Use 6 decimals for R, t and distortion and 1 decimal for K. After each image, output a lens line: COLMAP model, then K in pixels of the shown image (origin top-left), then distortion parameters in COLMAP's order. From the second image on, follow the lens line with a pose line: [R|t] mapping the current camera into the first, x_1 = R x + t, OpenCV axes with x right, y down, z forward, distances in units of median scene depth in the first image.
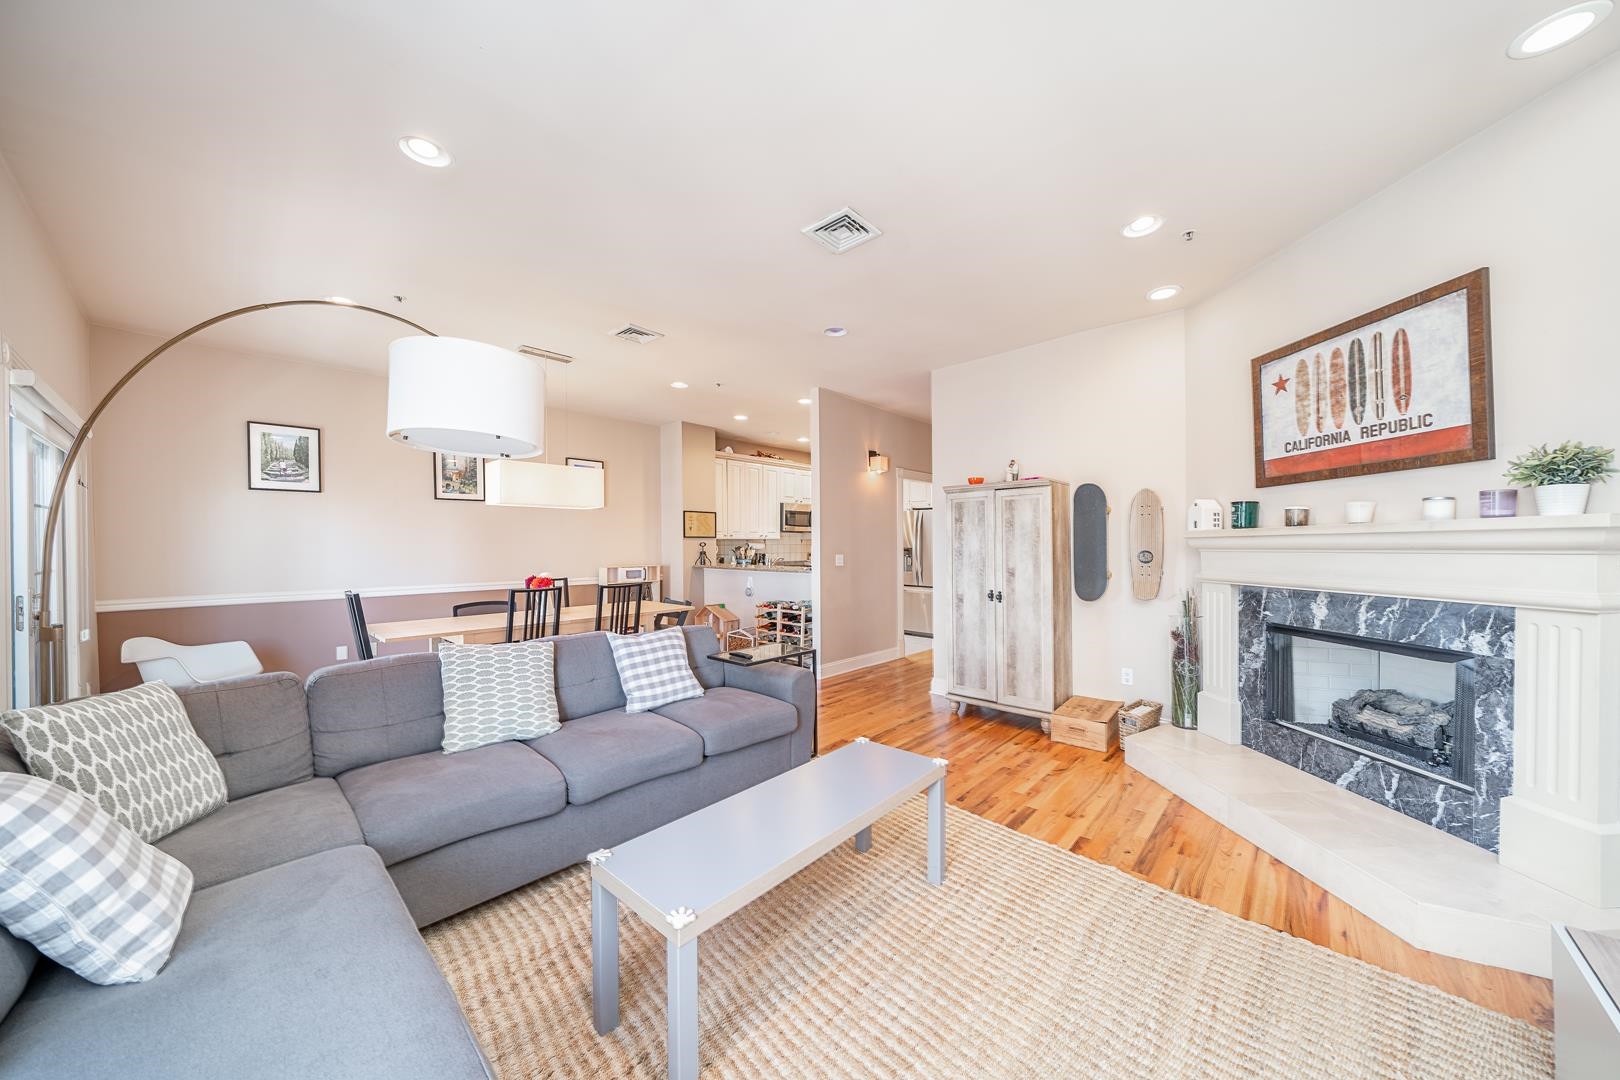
lens RADIAL K [[556.3, 0, 802.3], [0, 556.3, 549.4], [0, 0, 1]] dist [-0.000578, -0.000021]
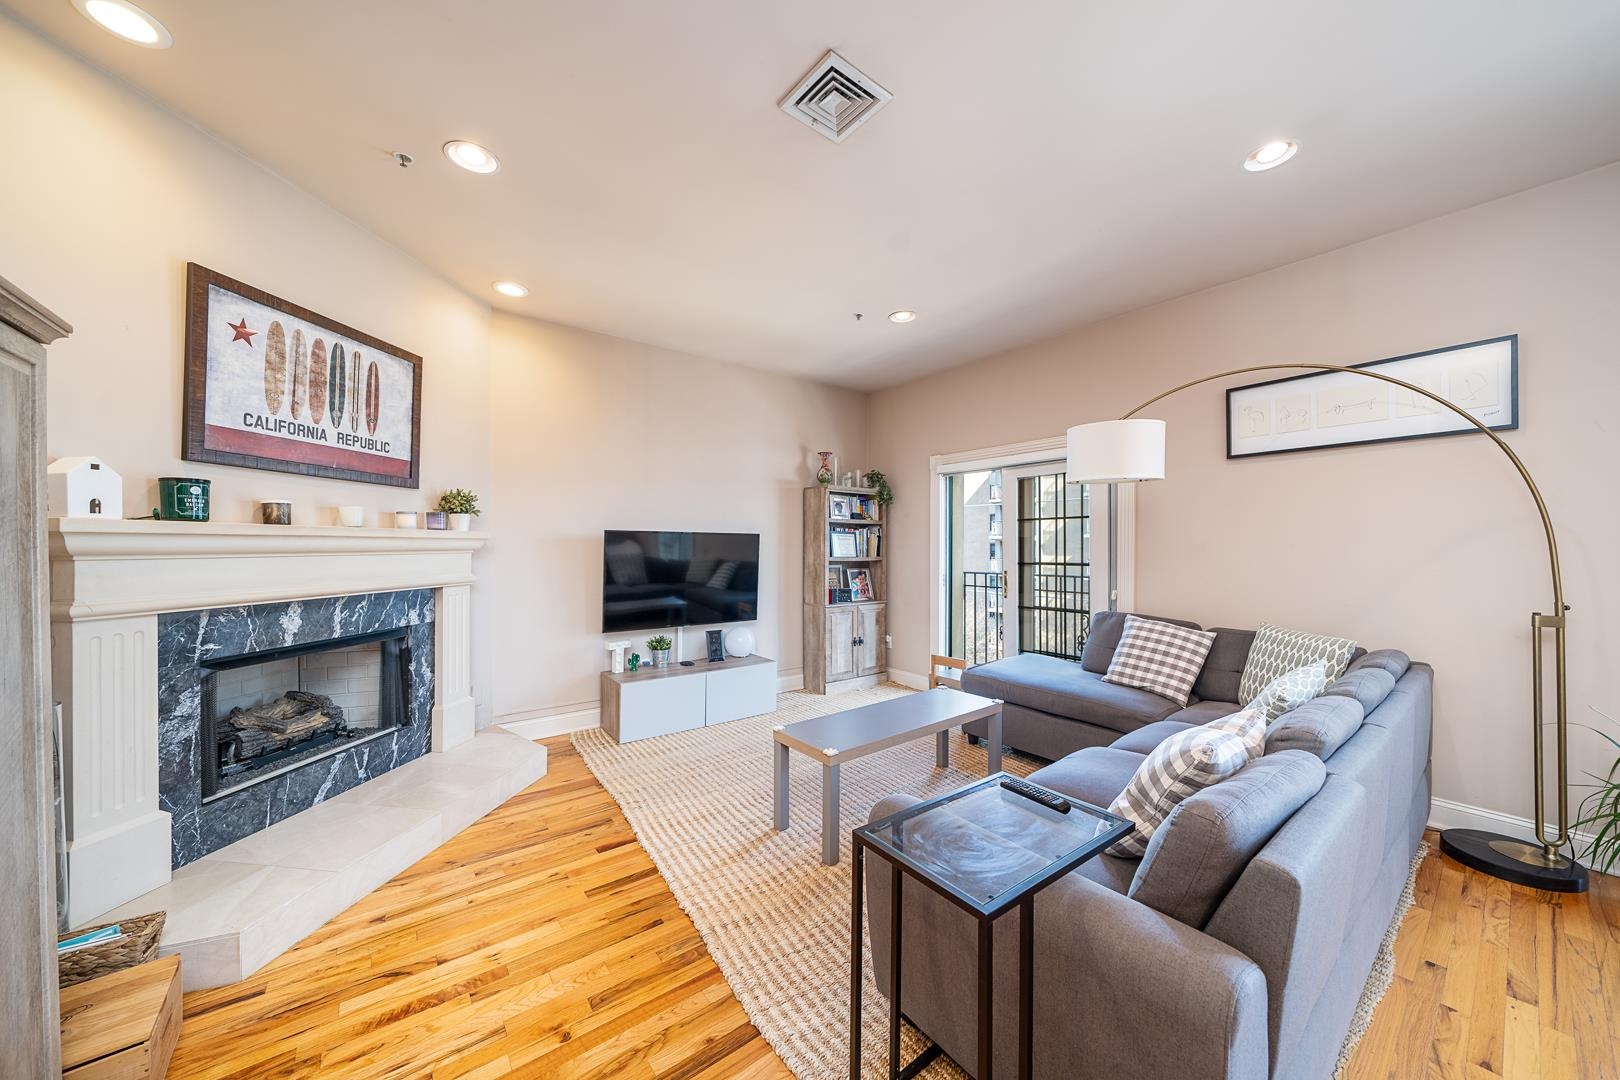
lens RADIAL K [[556.3, 0, 802.3], [0, 556.3, 549.4], [0, 0, 1]] dist [-0.000578, -0.000021]
pose [[-0.984779, 0.003491, 0.173778, -0.006855], [0.005302, 0.999936, 0.009960, -0.010063], [-0.173732, 0.010730, -0.984734, 1.785614]]
